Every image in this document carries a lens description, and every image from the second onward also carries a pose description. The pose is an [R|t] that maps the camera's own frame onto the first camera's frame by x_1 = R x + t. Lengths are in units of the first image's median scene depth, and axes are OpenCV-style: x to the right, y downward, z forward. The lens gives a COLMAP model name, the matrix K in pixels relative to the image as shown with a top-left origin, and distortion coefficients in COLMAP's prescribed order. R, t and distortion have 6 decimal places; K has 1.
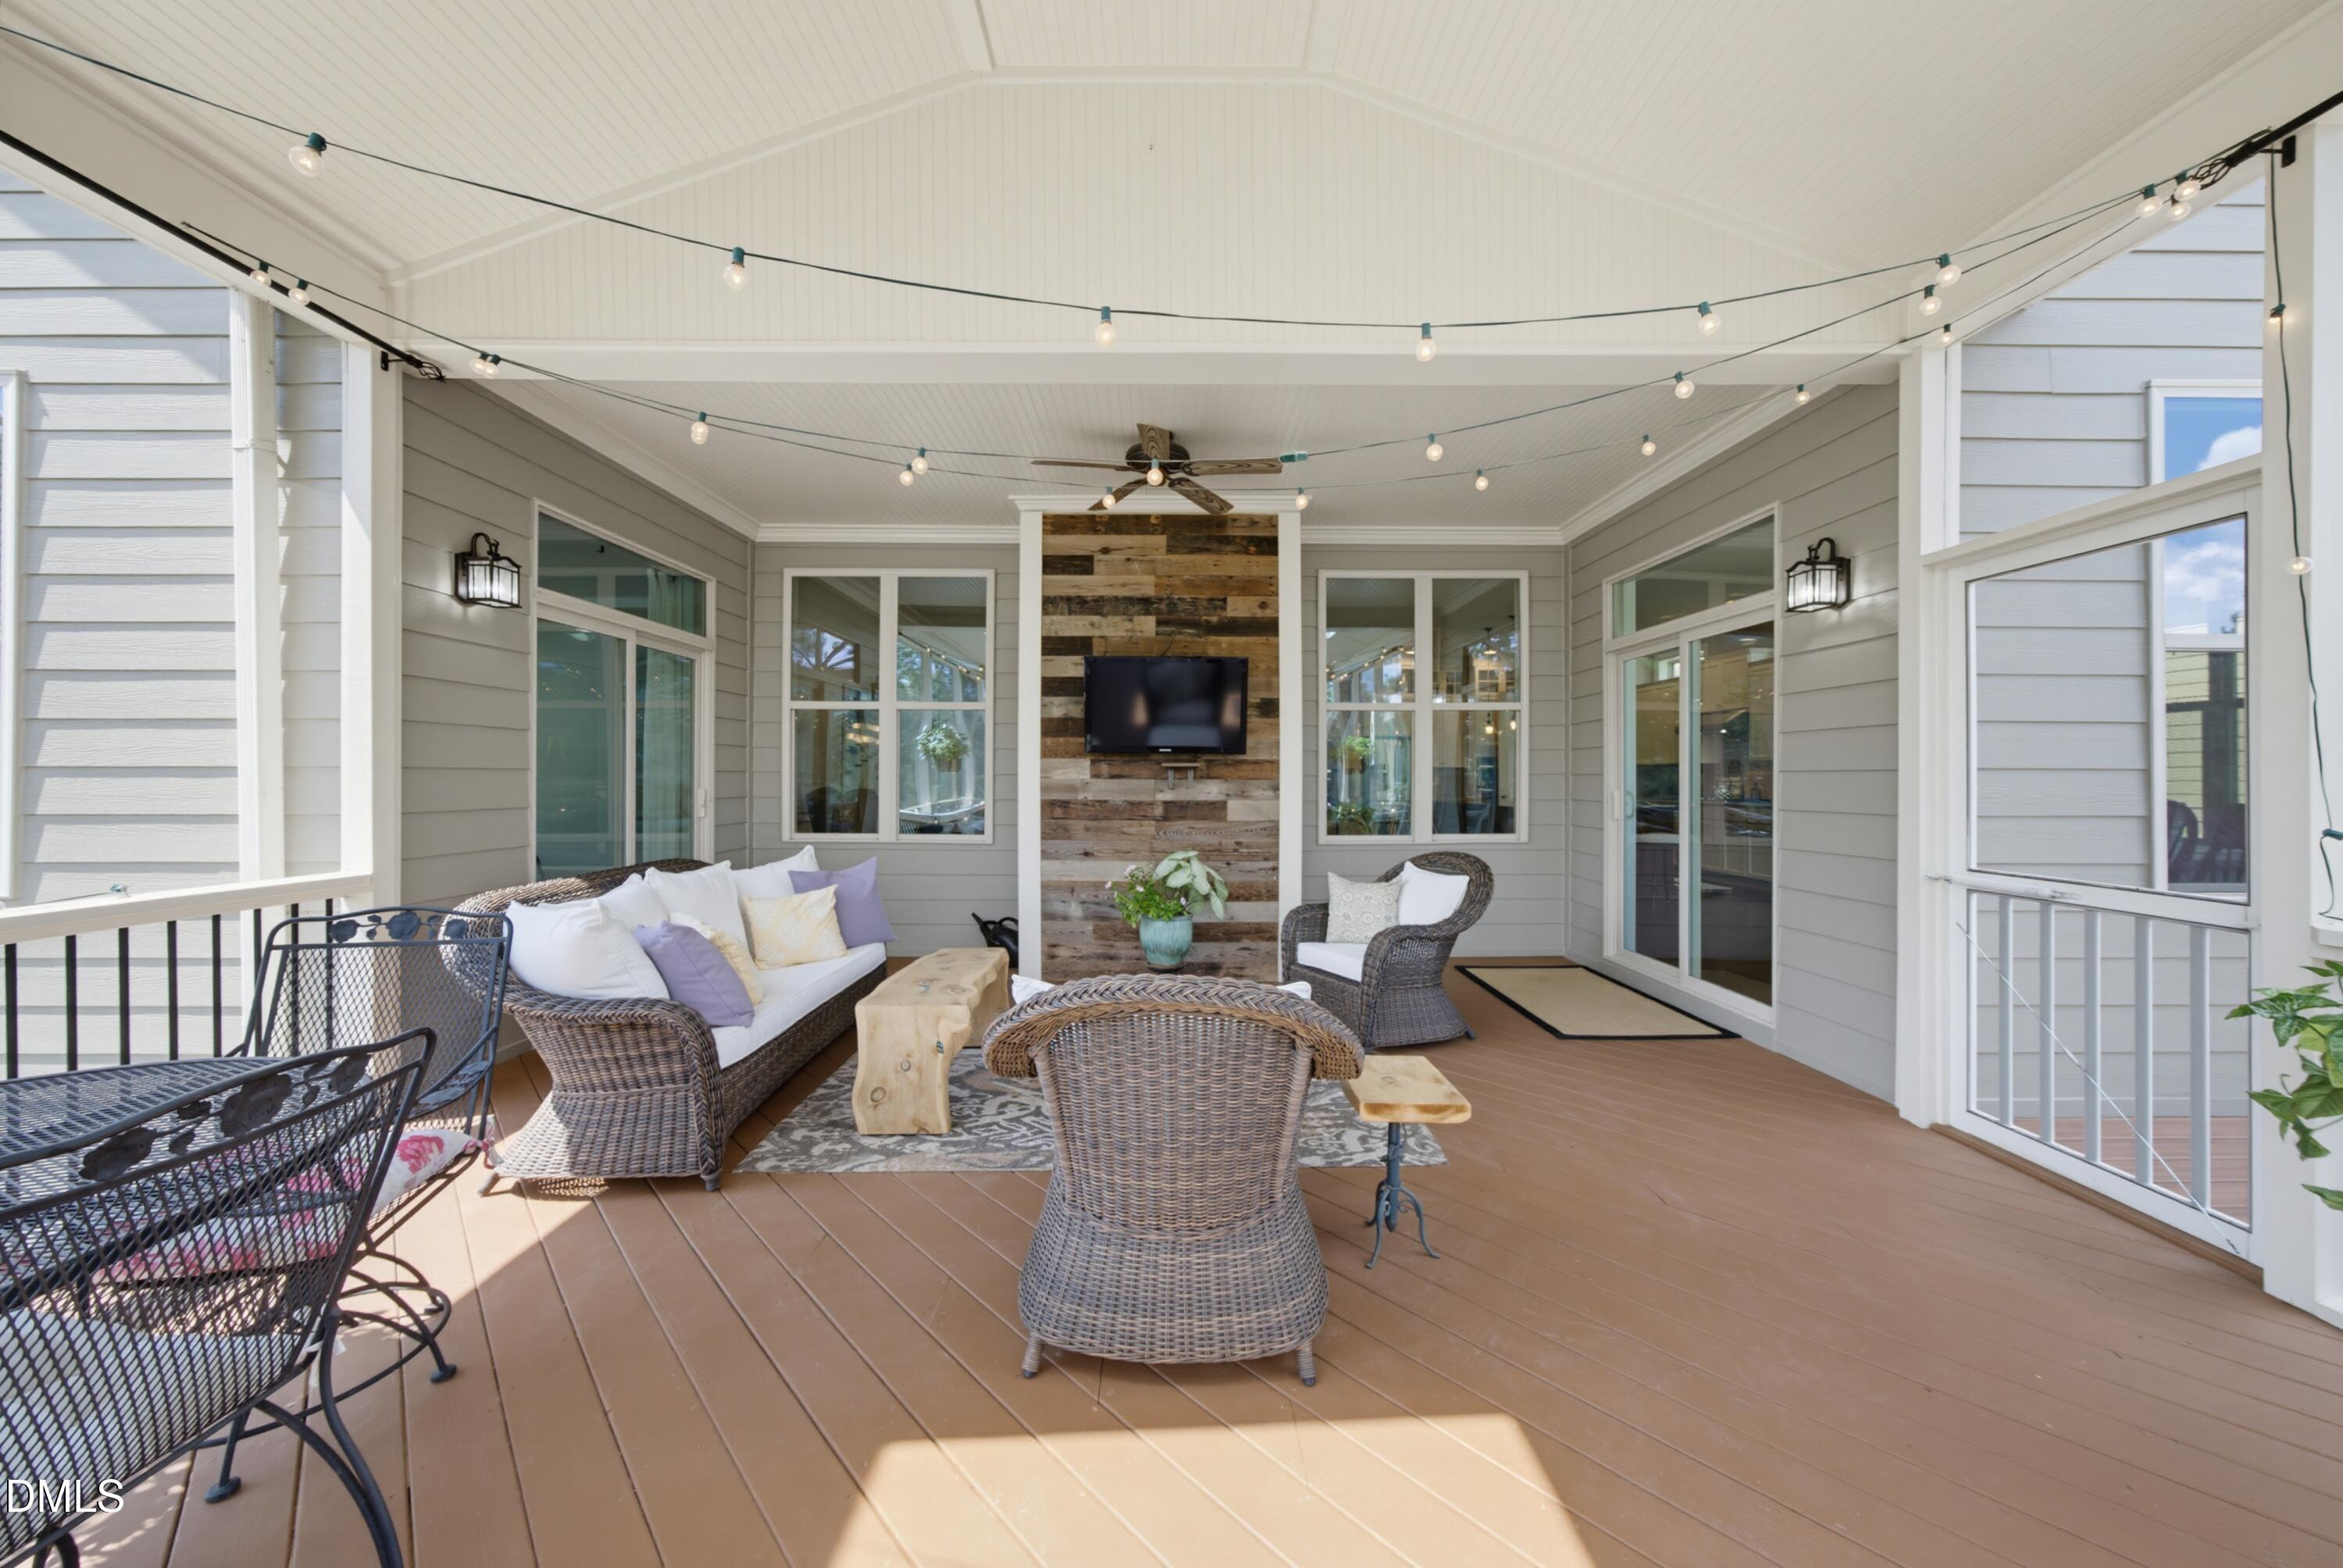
lens RADIAL K [[837.3, 0, 1171.2], [0, 837.3, 776.2], [0, 0, 1]] dist [-0.001035, 0.000047]
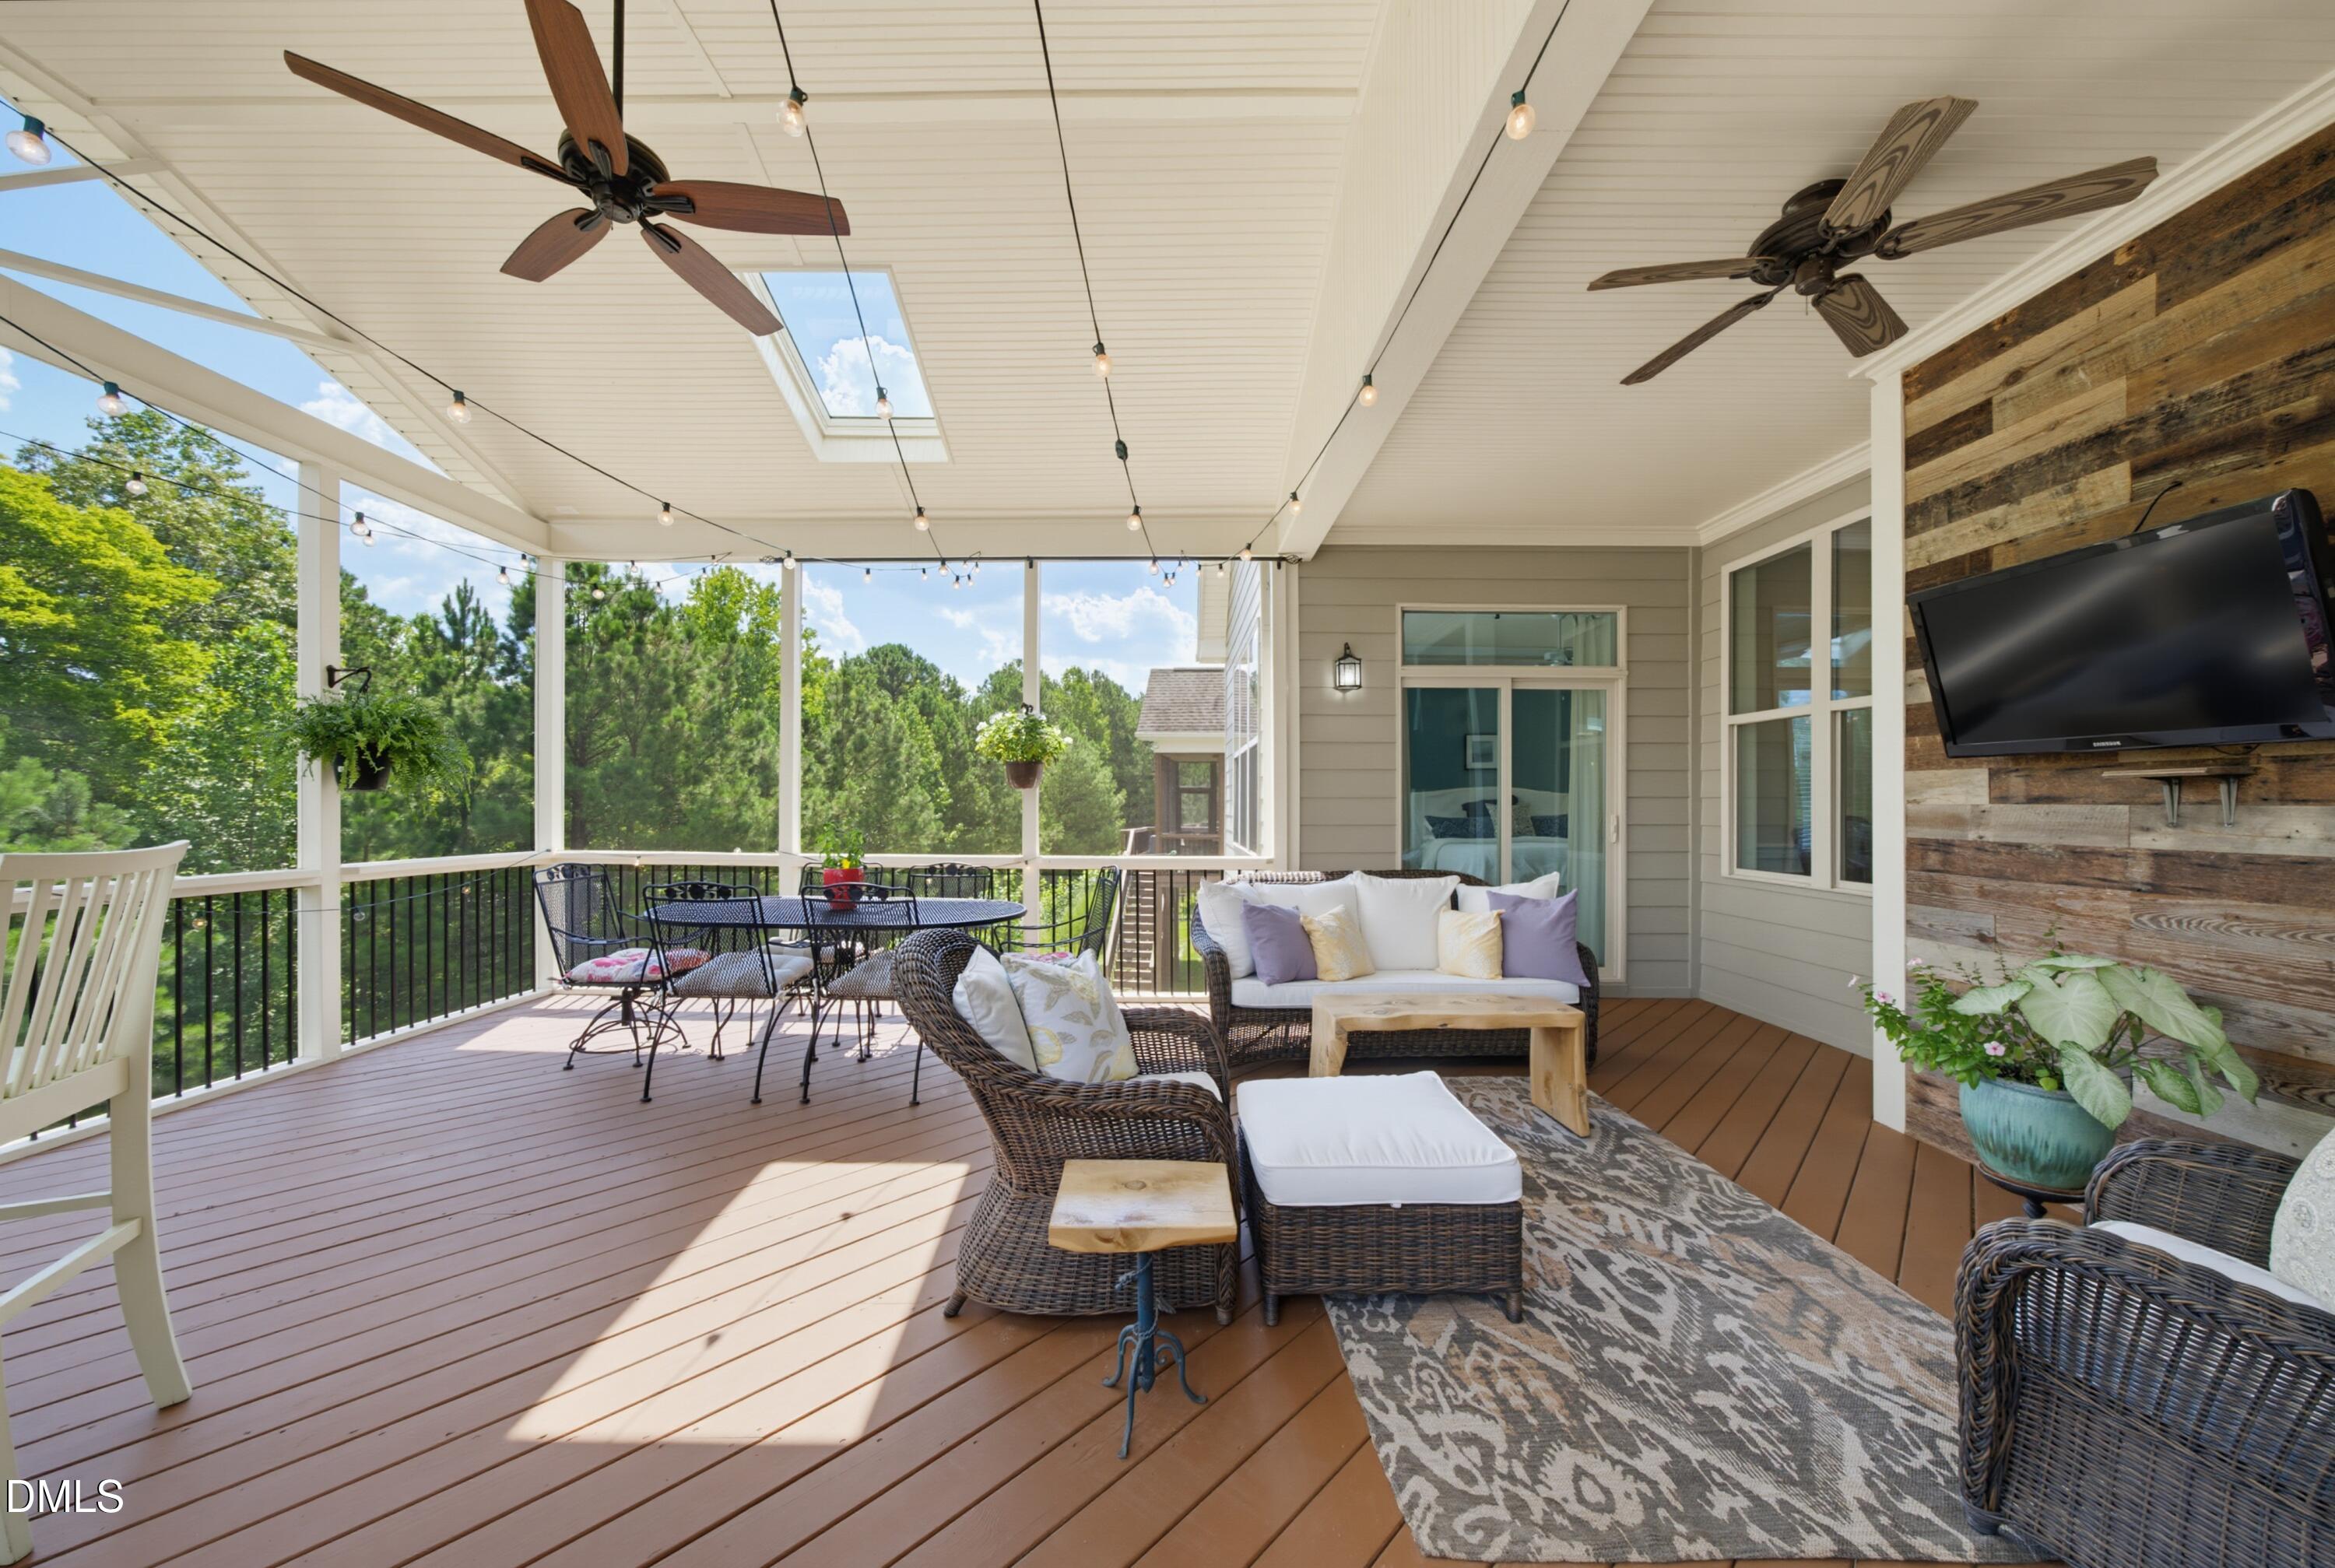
lens RADIAL K [[824.6, 0, 1165.6], [0, 824.6, 805.7], [0, 0, 1]] dist [-0.001758, 0.000066]
pose [[-0.005316, -0.000482, -0.999986, 0.451308], [0.002487, 0.999997, -0.000495, 0.003463], [0.999983, -0.002490, -0.005315, 0.457728]]
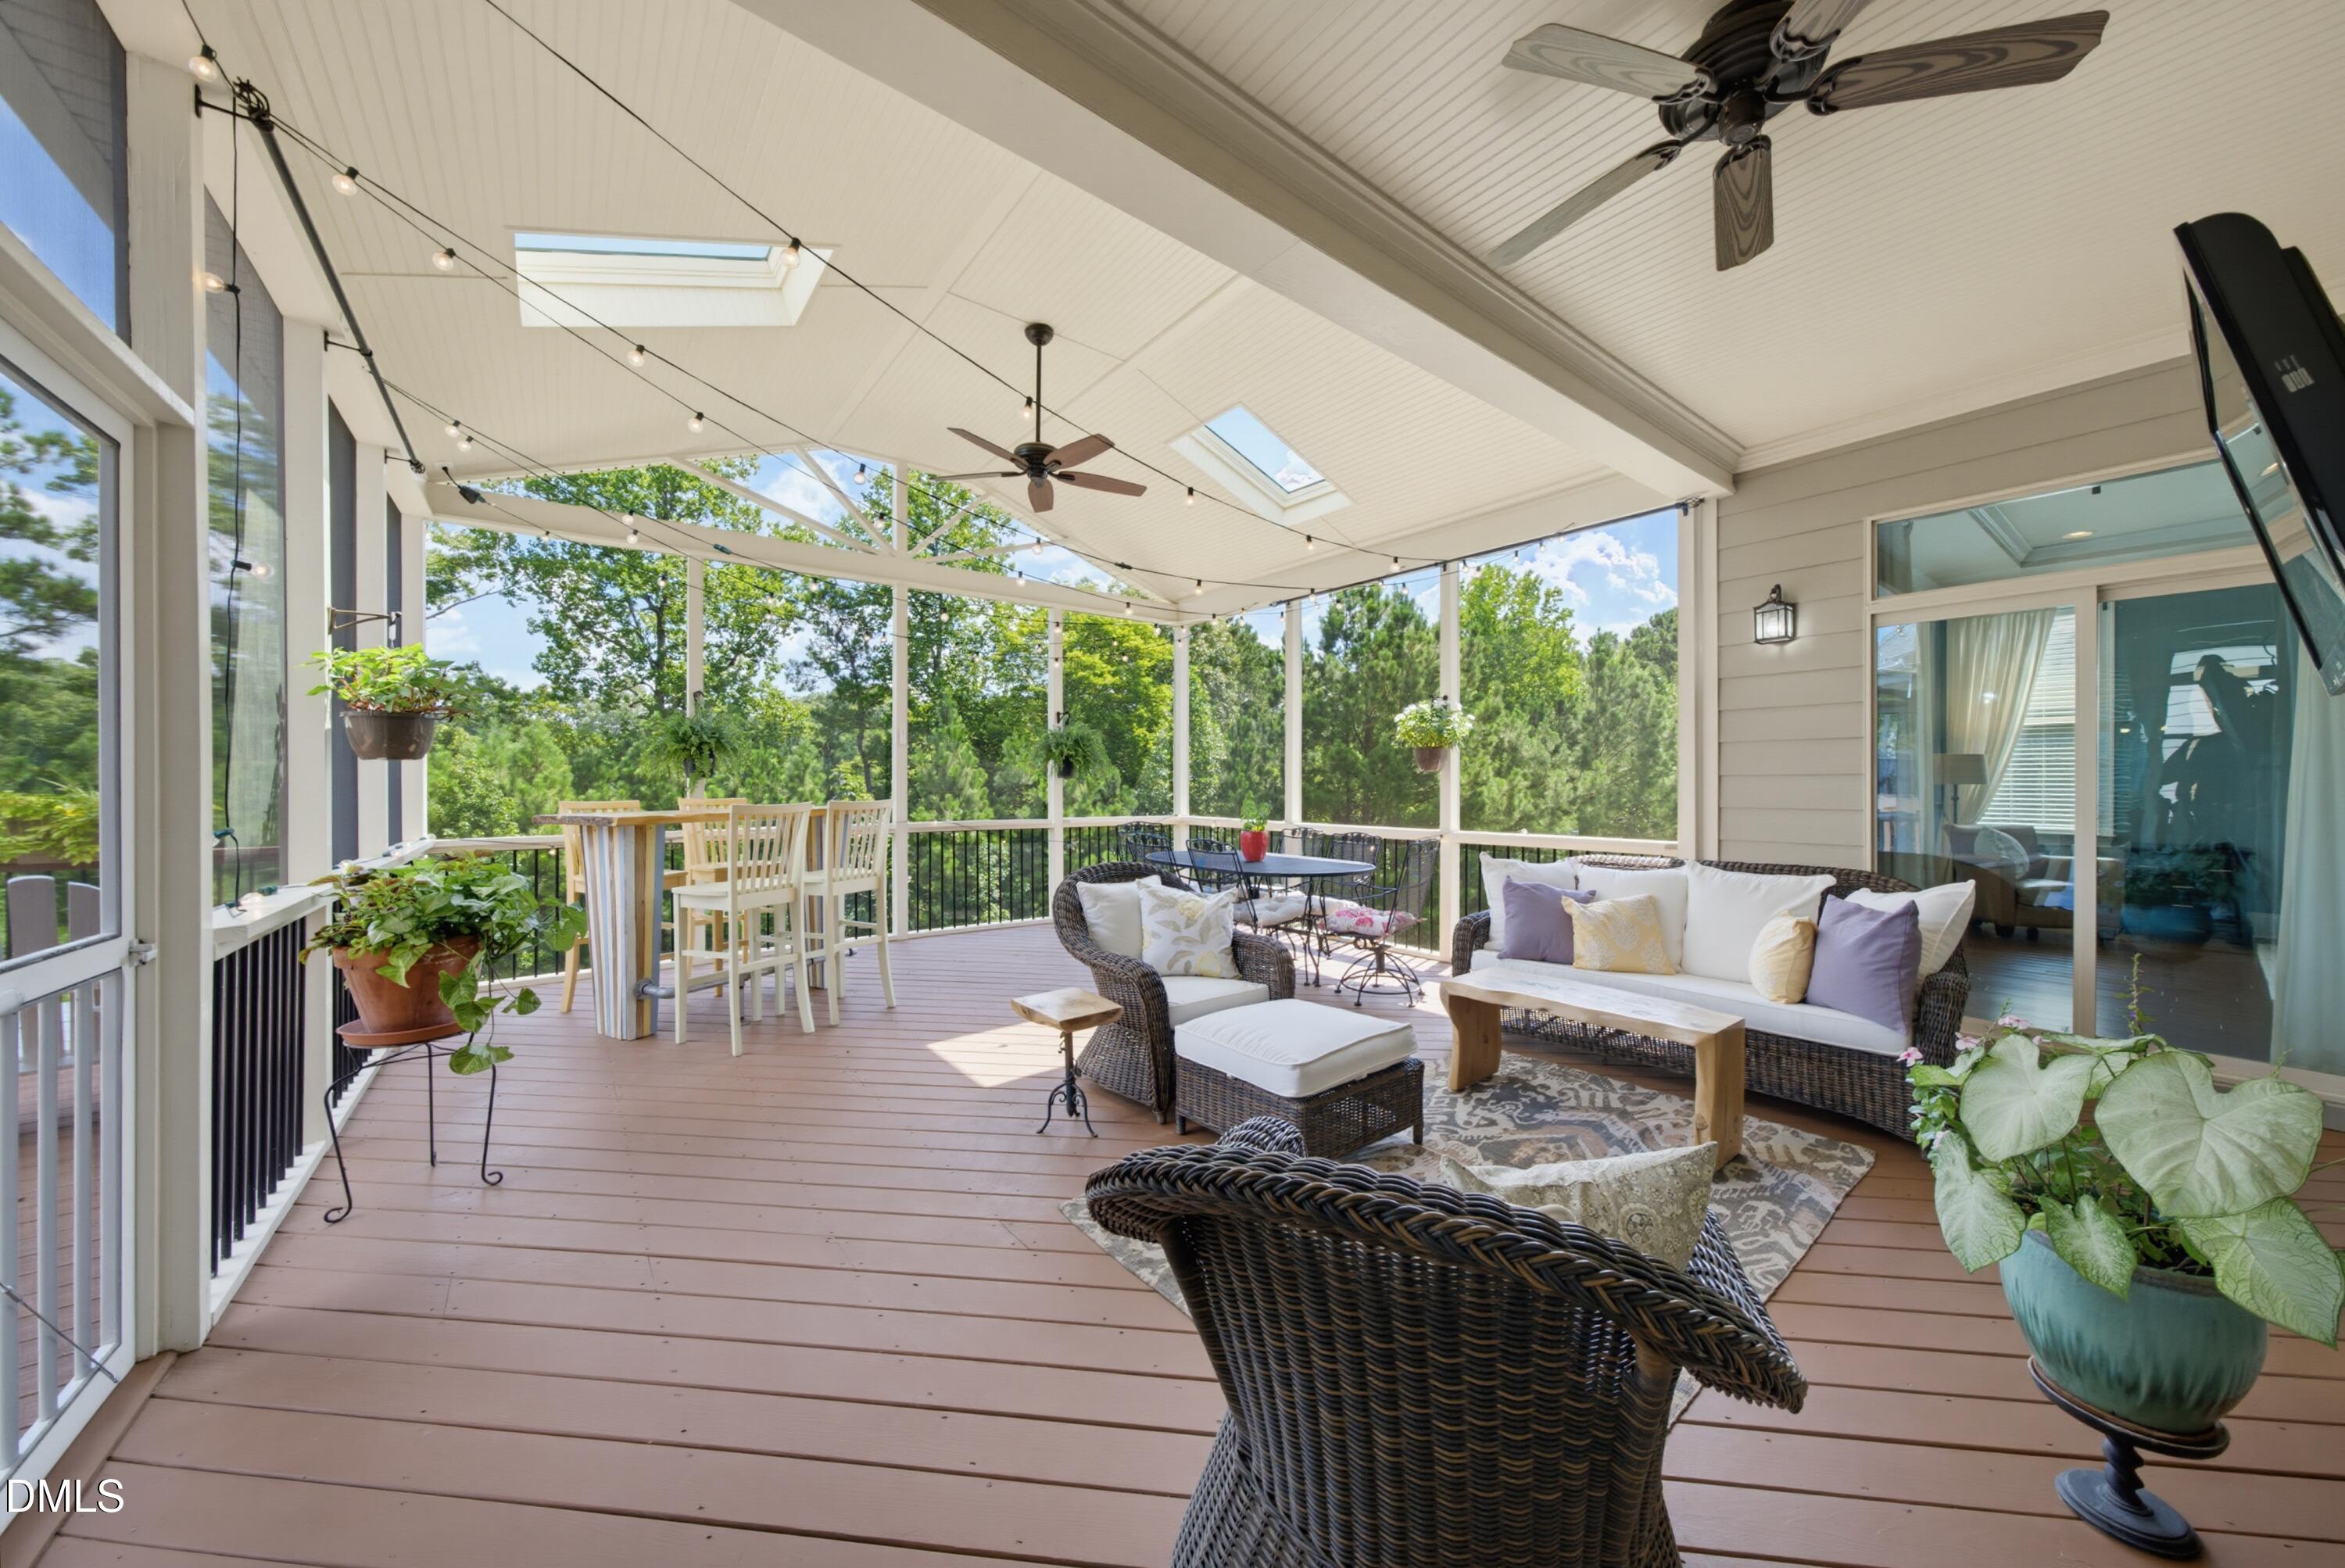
lens RADIAL K [[825.5, 0, 1169.0], [0, 825.5, 787.8], [0, 0, 1]] dist [0.016344, 0.000175]
pose [[-0.795461, 0.000423, -0.606004, 0.420908], [0.000636, 1.000000, -0.000136, 0.005185], [0.606004, -0.000494, -0.795462, 0.956808]]
